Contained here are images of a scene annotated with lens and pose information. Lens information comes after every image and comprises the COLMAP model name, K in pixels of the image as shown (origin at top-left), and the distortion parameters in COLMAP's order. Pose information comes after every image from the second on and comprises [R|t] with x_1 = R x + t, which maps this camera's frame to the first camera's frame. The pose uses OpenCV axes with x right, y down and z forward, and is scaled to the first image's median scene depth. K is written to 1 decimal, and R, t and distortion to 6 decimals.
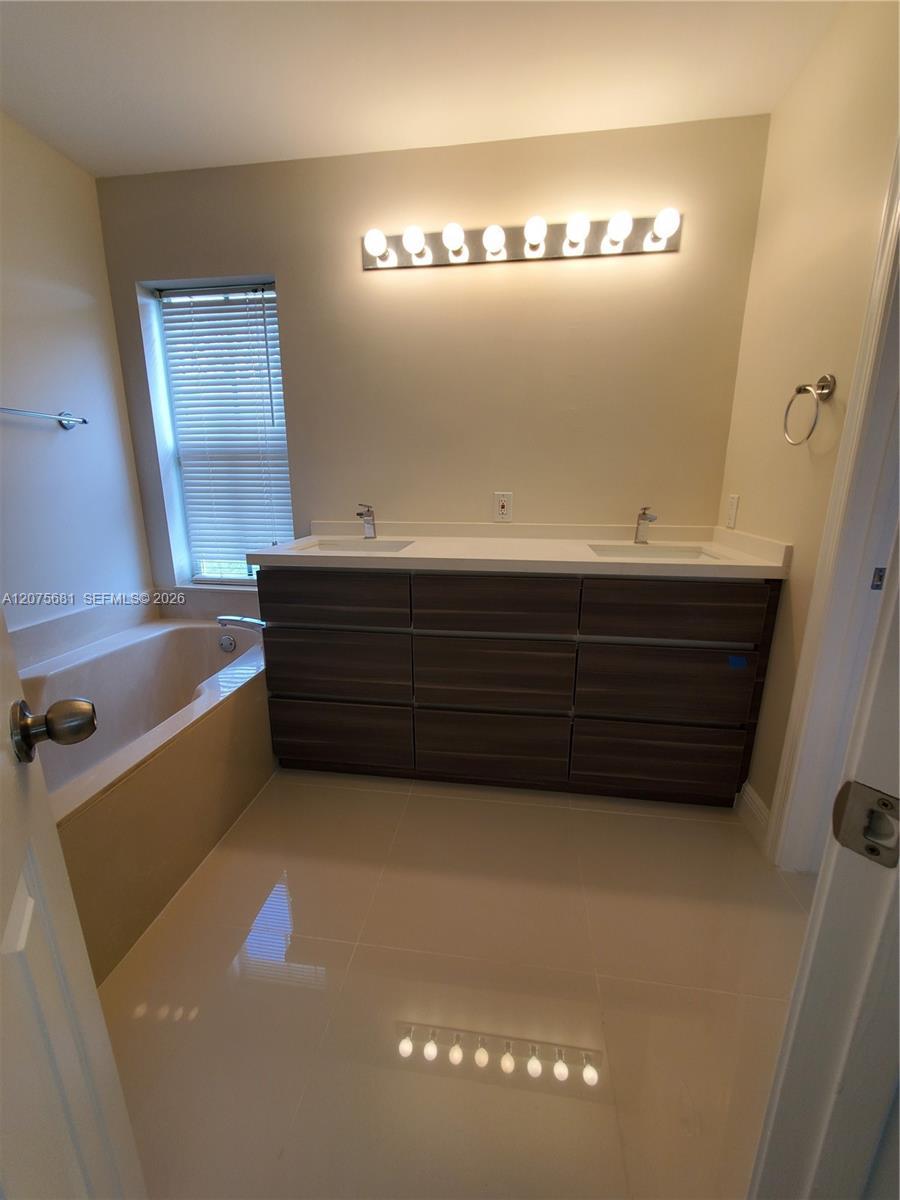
lens RADIAL K [[480.0, 0, 447.7], [0, 480.0, 597.1], [0, 0, 1]] dist [-0.000451, -0.000018]
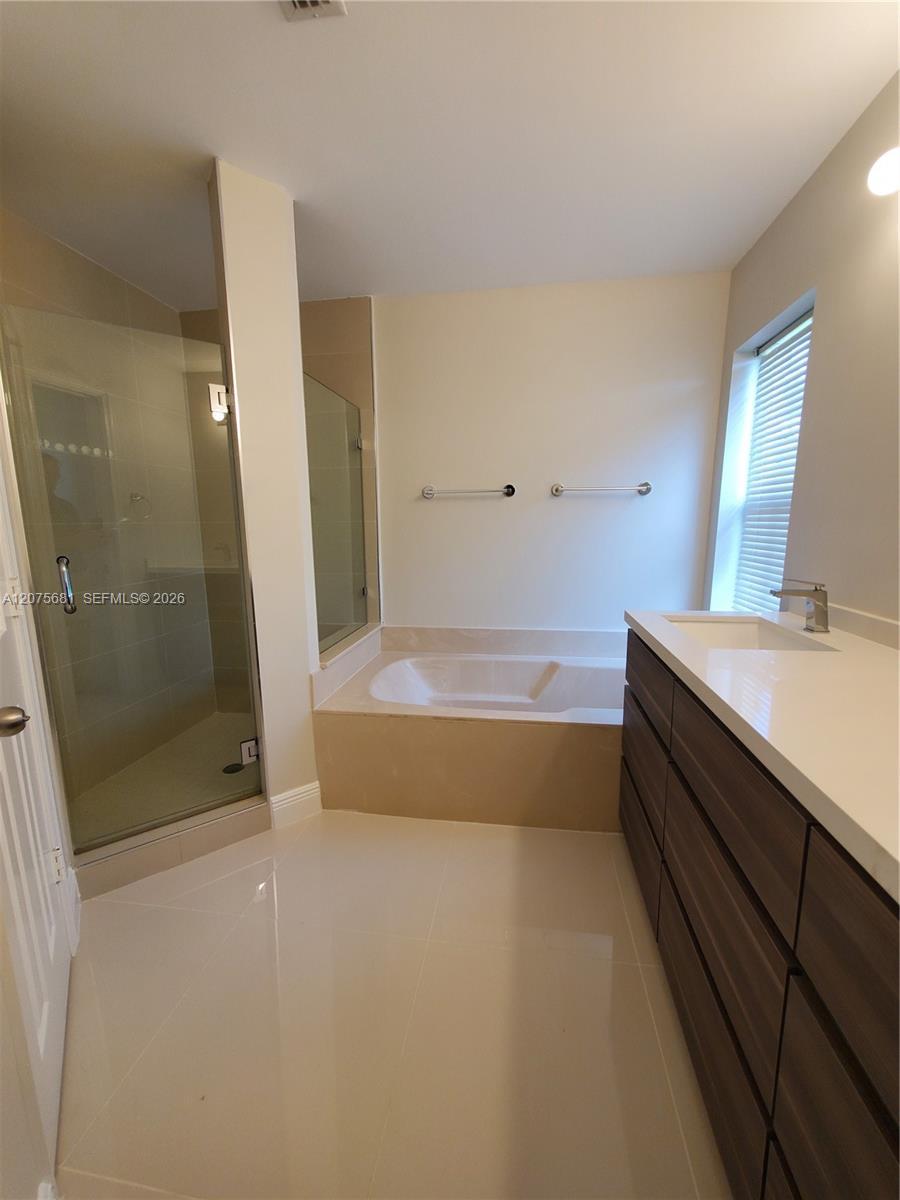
lens RADIAL K [[480.0, 0, 450.4], [0, 480.0, 602.5], [0, 0, 1]] dist [-0.000451, -0.000018]
pose [[-0.016015, 0.165482, -0.986083, 0.484264], [-0.226476, 0.959977, 0.164780, -0.150943], [0.973885, 0.225963, 0.022104, 0.475072]]
